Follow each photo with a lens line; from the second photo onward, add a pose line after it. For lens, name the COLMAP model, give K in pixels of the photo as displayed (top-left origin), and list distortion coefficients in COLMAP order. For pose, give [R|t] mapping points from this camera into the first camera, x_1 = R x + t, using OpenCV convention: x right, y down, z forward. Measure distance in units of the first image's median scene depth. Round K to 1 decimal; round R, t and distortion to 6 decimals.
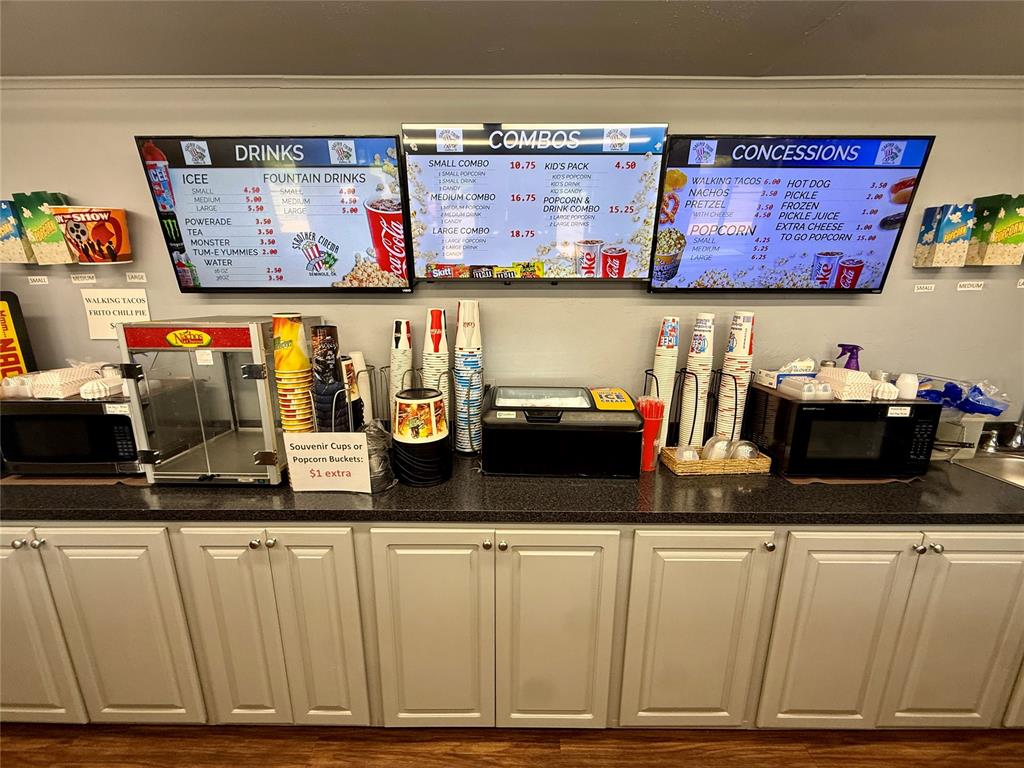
lens RADIAL K [[412.4, 0, 512.0], [0, 412.4, 384.0], [0, 0, 1]] dist [-0.003501, 0.000091]
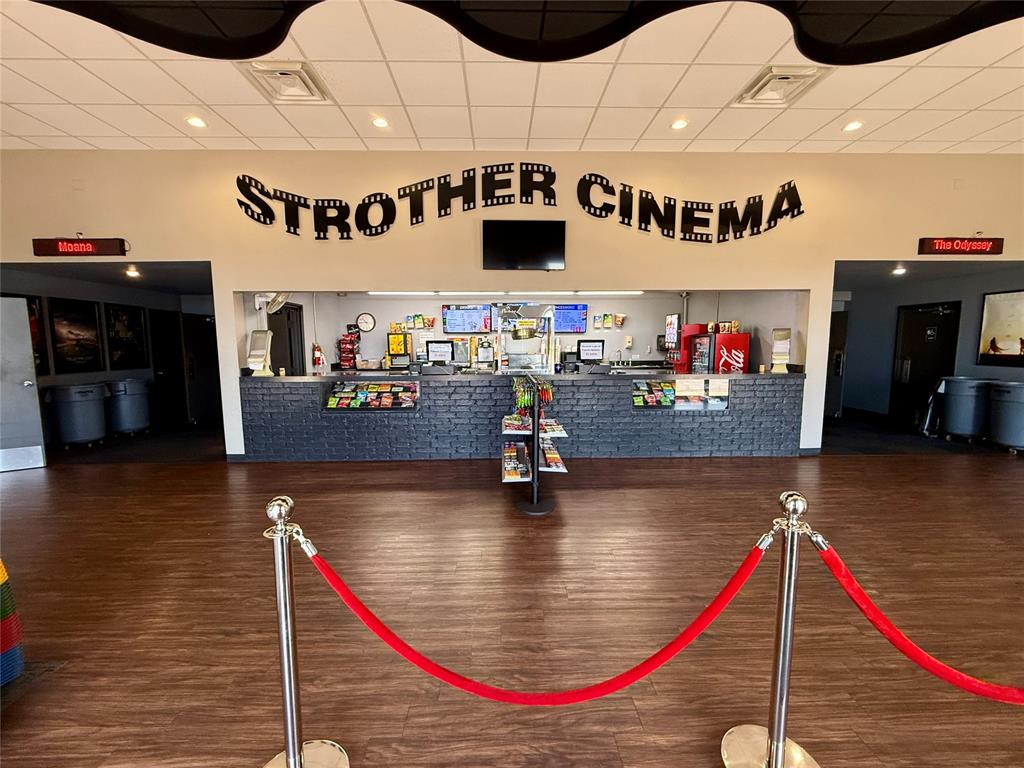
lens RADIAL K [[412.4, 0, 512.0], [0, 412.4, 384.0], [0, 0, 1]] dist [-0.003501, 0.000091]
pose [[0.999564, -0.010492, 0.027599, -0.148339], [0.013920, 0.991794, -0.127089, 1.034934], [-0.026039, 0.127417, 0.991507, -3.902667]]
